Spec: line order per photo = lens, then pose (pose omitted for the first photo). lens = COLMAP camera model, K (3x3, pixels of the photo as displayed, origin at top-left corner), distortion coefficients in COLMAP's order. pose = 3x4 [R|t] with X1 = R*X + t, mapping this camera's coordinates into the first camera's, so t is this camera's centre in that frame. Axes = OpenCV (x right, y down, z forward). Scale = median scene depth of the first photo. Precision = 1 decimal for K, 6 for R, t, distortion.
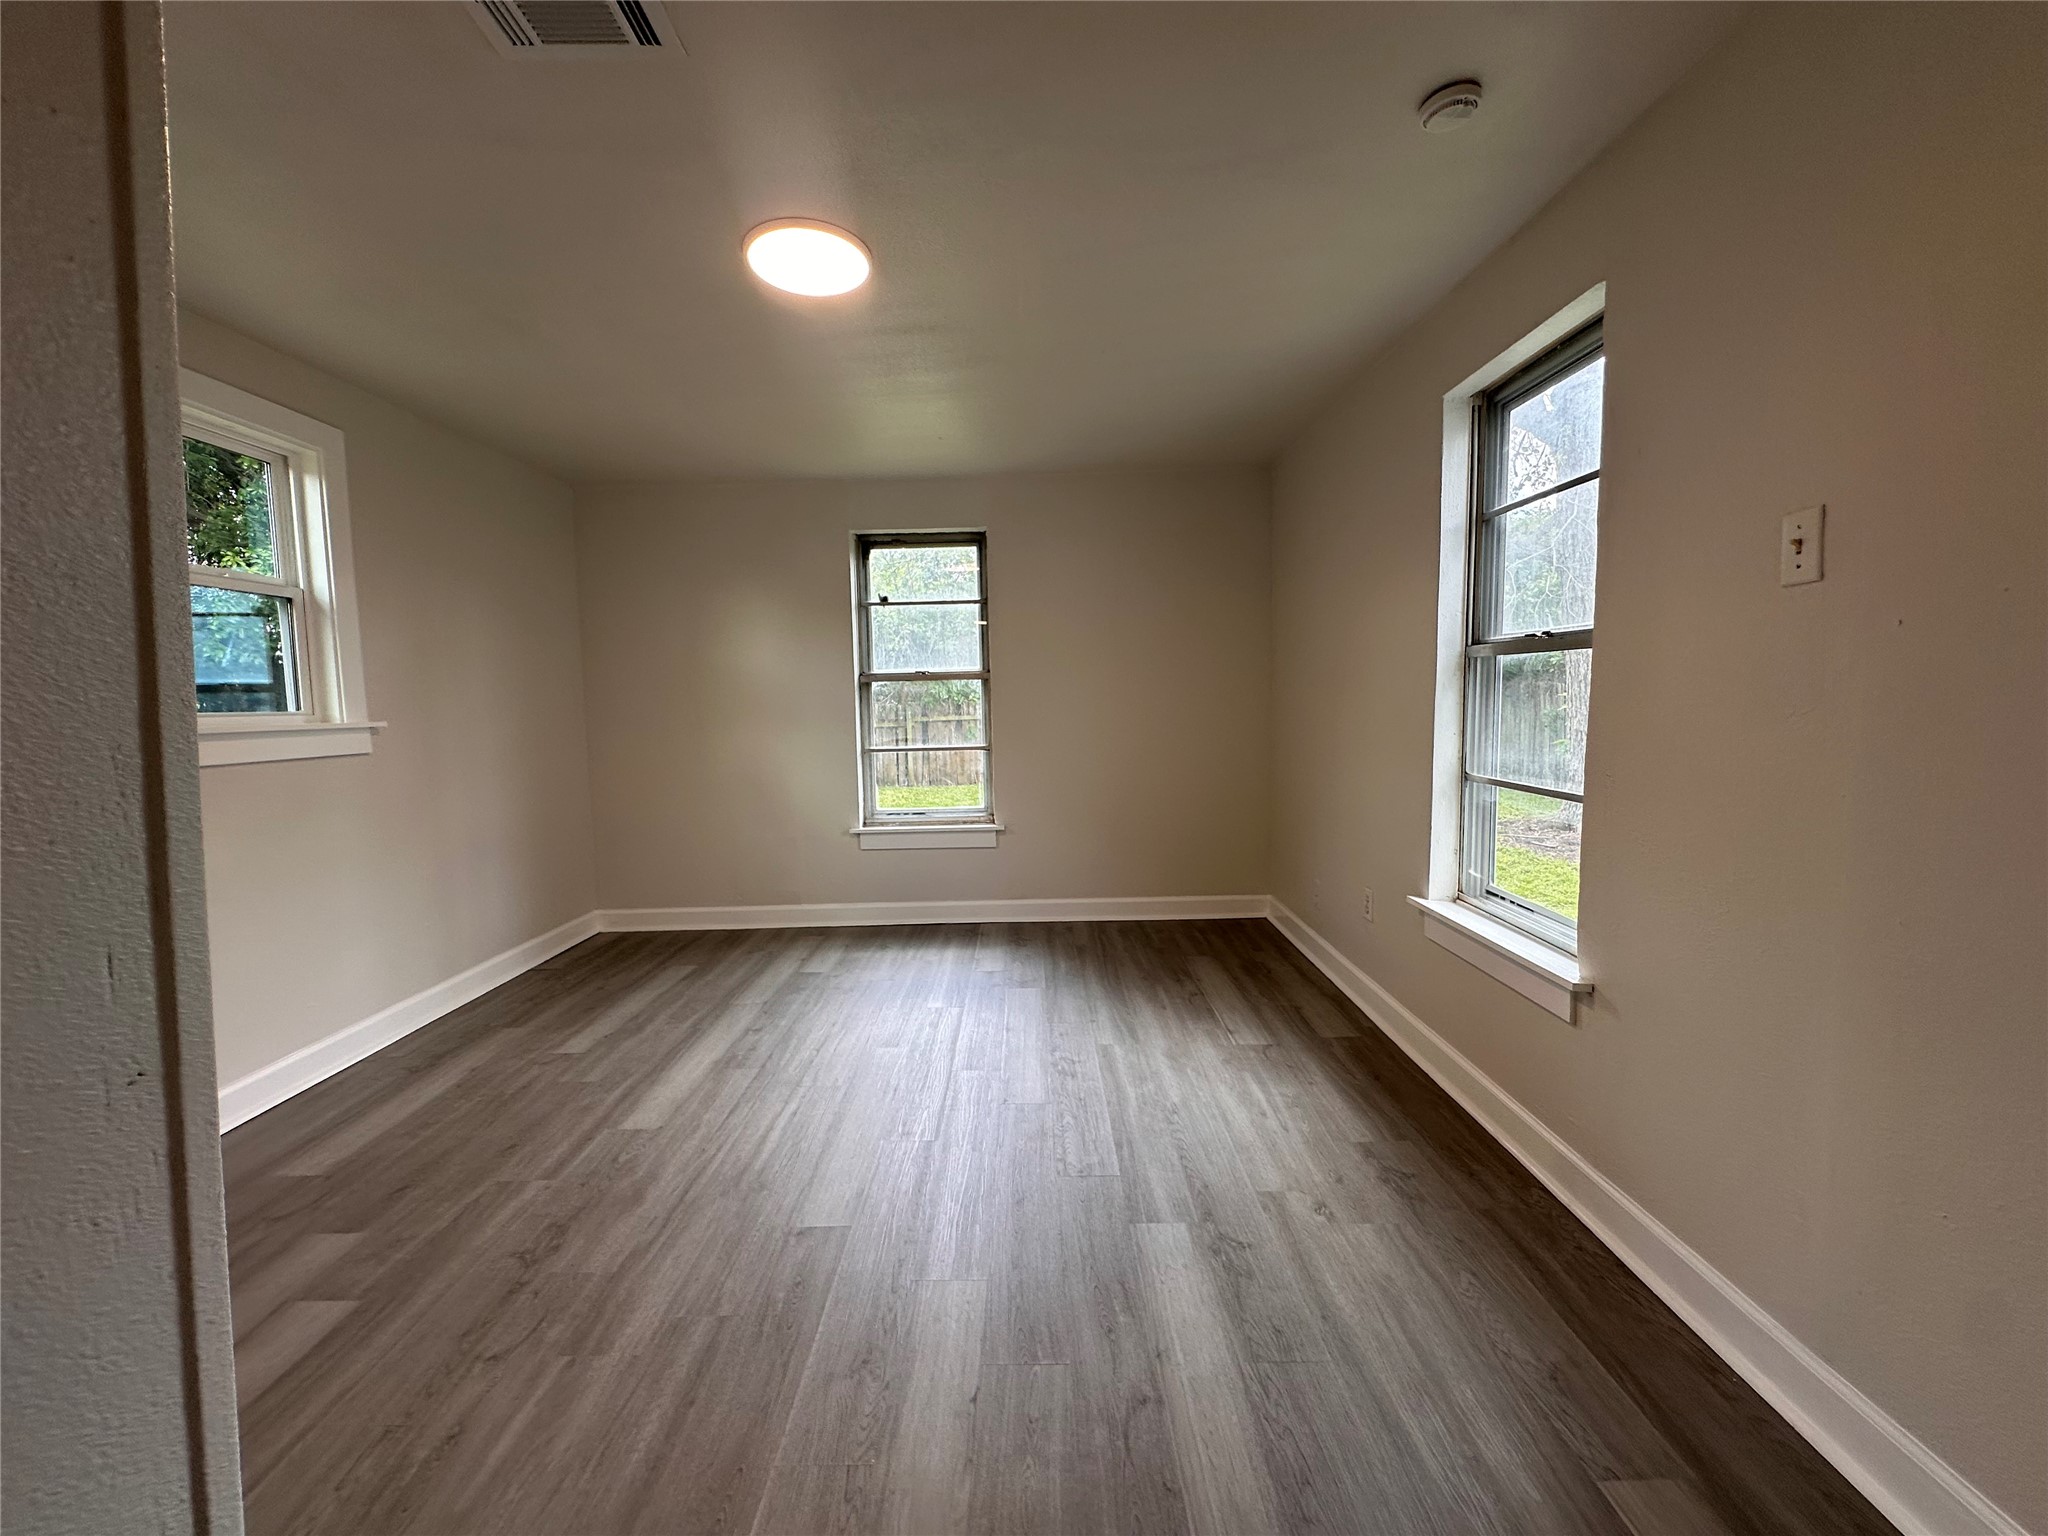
lens RADIAL K [[823.0, 0, 1022.4], [0, 823.0, 765.0], [0, 0, 1]] dist [0.001158, 0.000118]
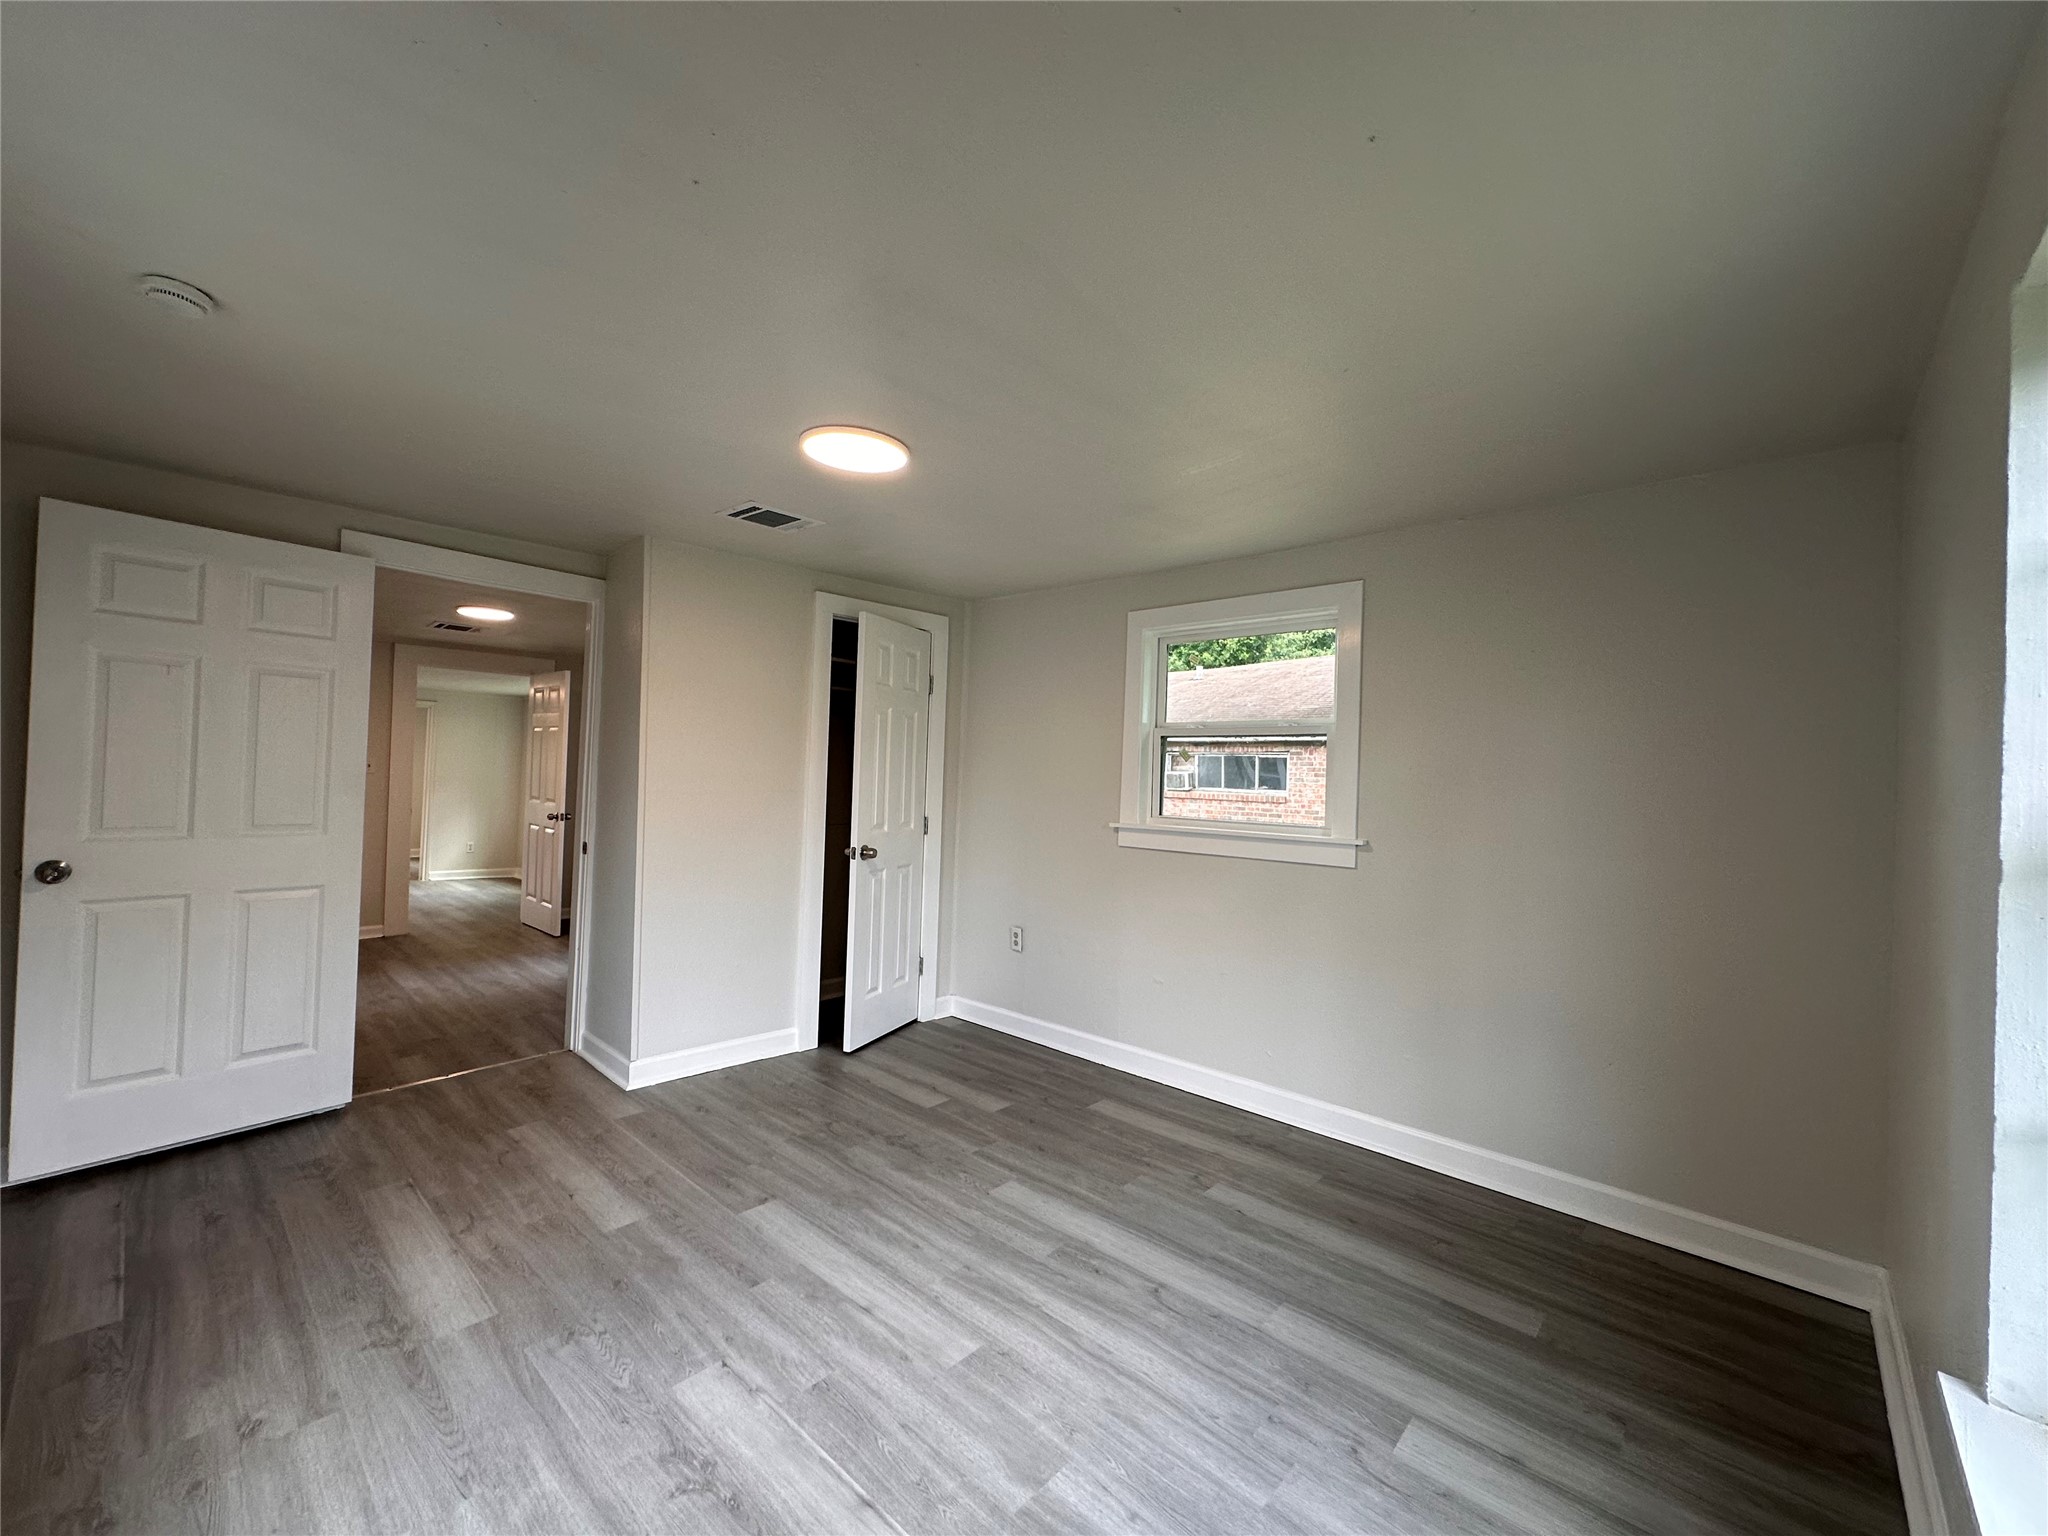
lens RADIAL K [[823.0, 0, 1020.3], [0, 823.0, 765.4], [0, 0, 1]] dist [0.001158, 0.000118]
pose [[-0.675828, -0.009795, -0.736994, 0.352906], [-0.070506, 0.996185, 0.051415, -0.200332], [0.733679, 0.086710, -0.673941, 1.619747]]
